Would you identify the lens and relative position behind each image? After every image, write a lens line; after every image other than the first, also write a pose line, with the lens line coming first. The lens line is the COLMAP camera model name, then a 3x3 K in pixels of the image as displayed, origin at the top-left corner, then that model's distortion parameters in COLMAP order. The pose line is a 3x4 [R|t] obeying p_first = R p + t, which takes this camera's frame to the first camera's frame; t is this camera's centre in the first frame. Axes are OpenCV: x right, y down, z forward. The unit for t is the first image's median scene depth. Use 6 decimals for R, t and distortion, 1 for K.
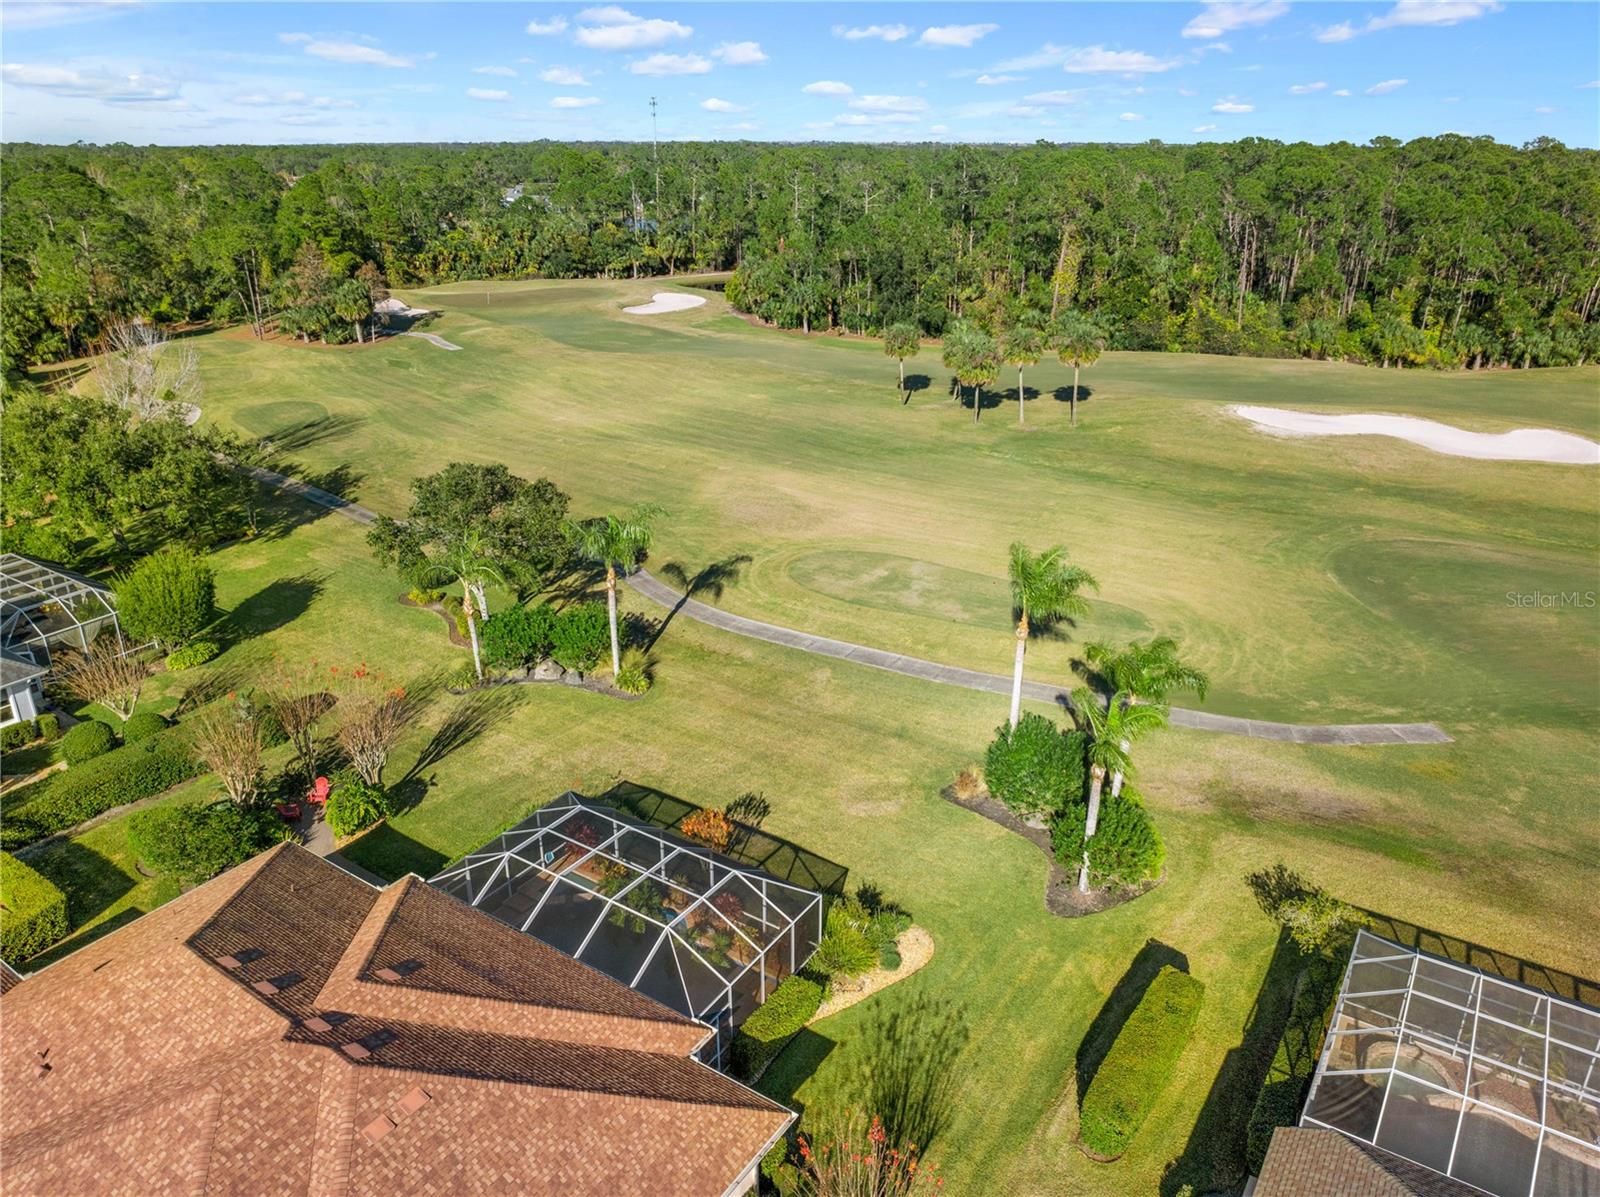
lens RADIAL K [[1135.2, 0, 807.5], [0, 1135.2, 590.4], [0, 0, 1]] dist [-0.033744, -0.002925]
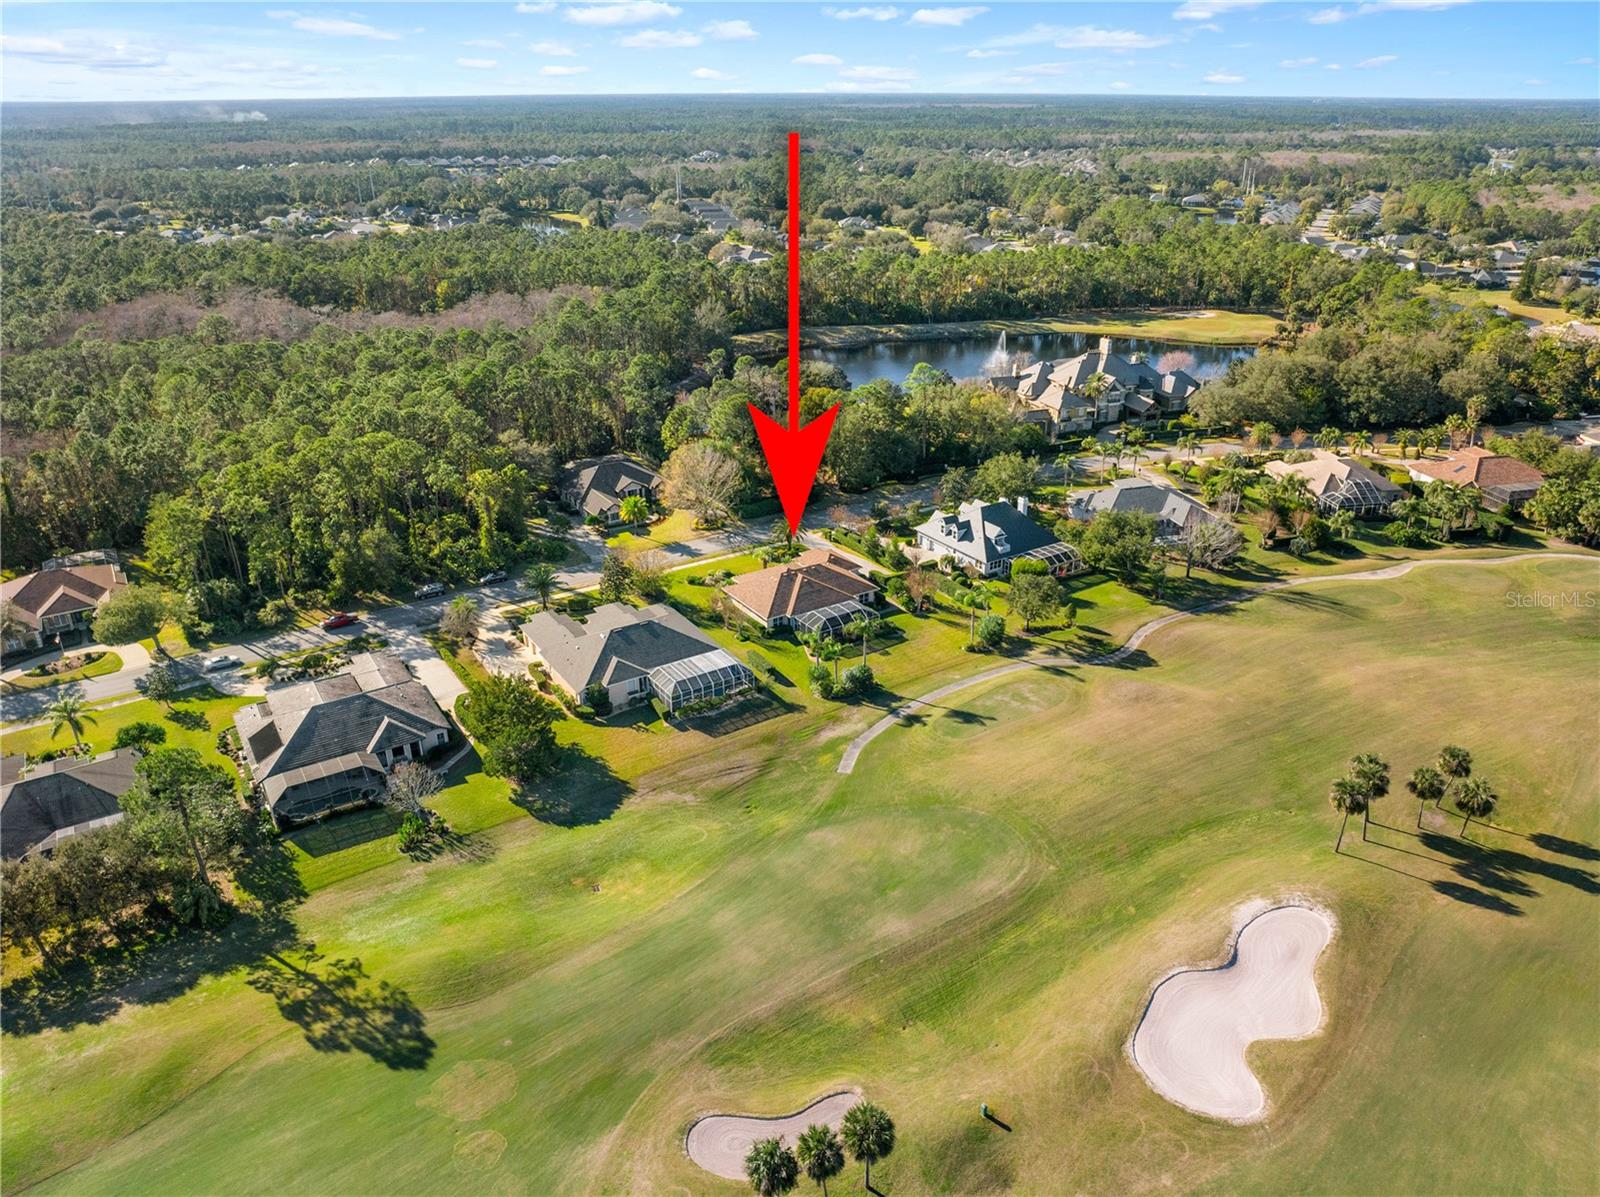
lens RADIAL K [[1105.4, 0, 822.9], [0, 1105.4, 601.6], [0, 0, 1]] dist [-0.030509, 0.000532]
pose [[-0.378500, 0.388078, -0.840317, 2.291973], [-0.349142, 0.780937, 0.517917, -1.329474], [0.857227, 0.489421, -0.160090, 1.038262]]
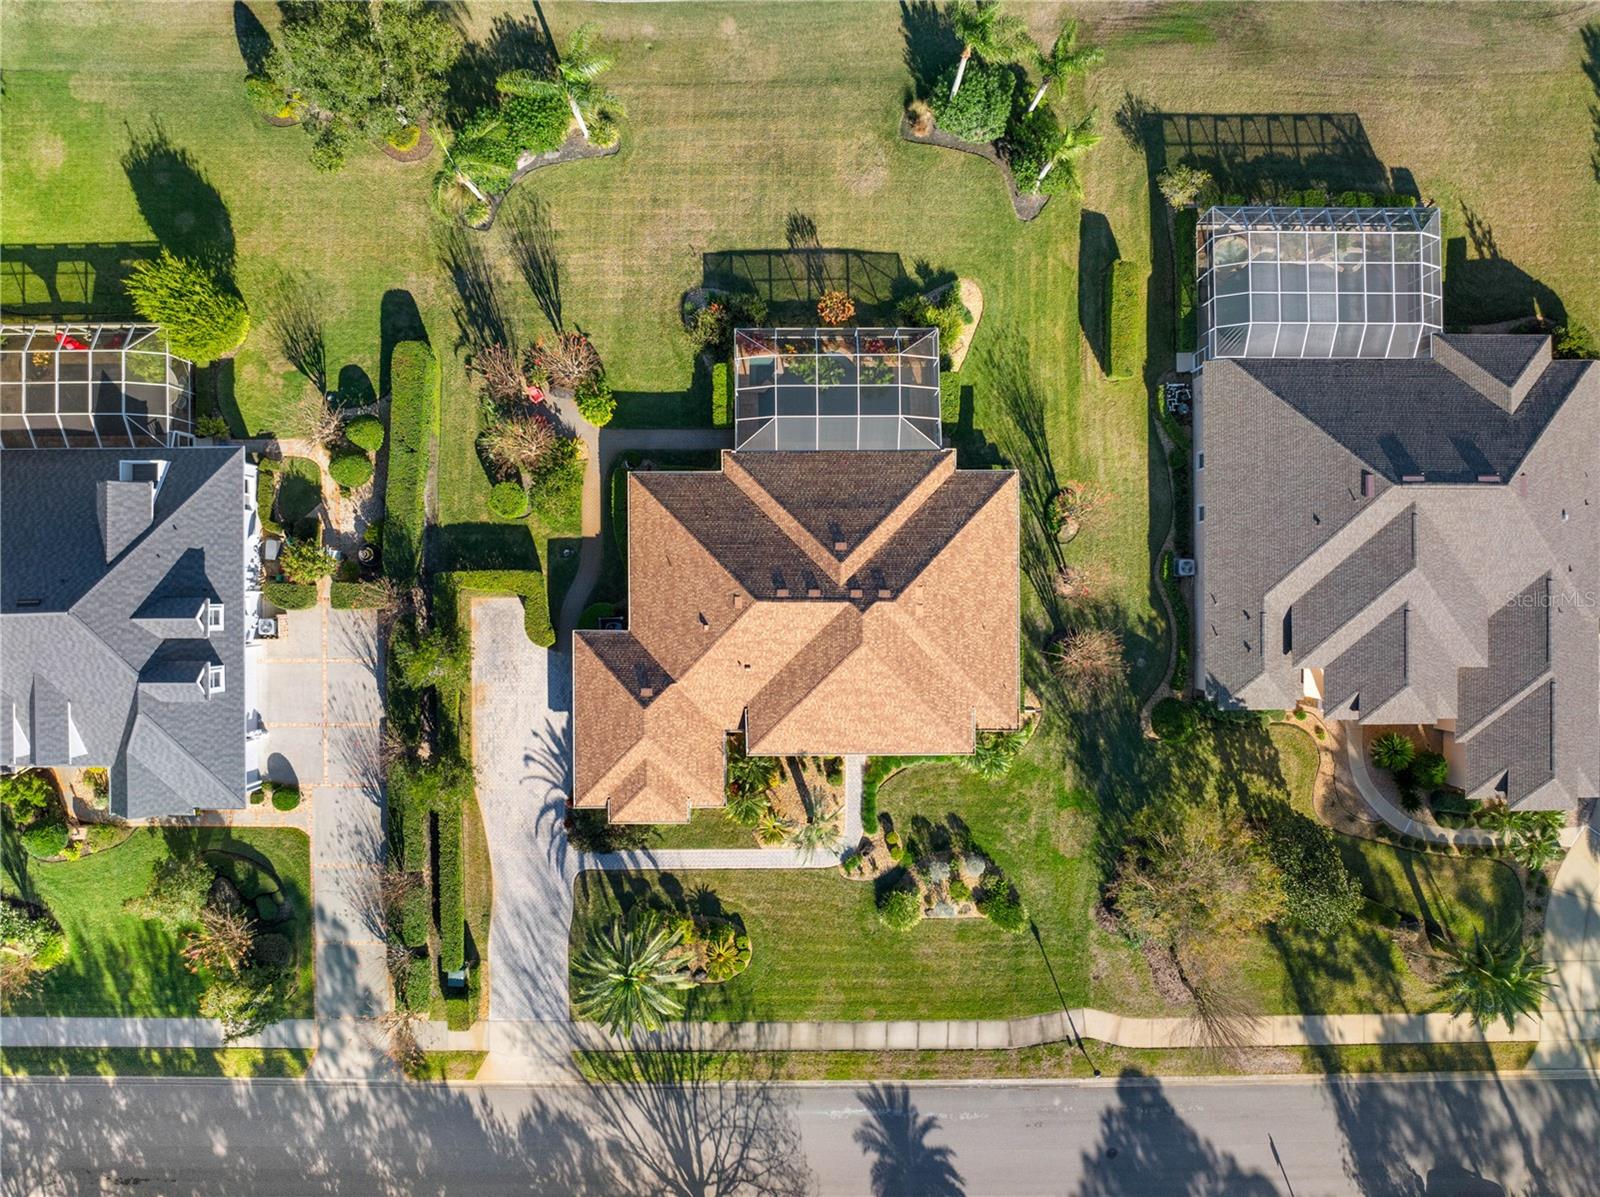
lens RADIAL K [[1126.2, 0, 793.9], [0, 1126.2, 598.6], [0, 0, 1]] dist [-0.007138, -0.104478]
pose [[0.832037, -0.554719, 0.001431, -0.246791], [0.203719, 0.307961, 0.929332, -0.759021], [-0.515959, -0.772947, 0.369242, 0.109506]]
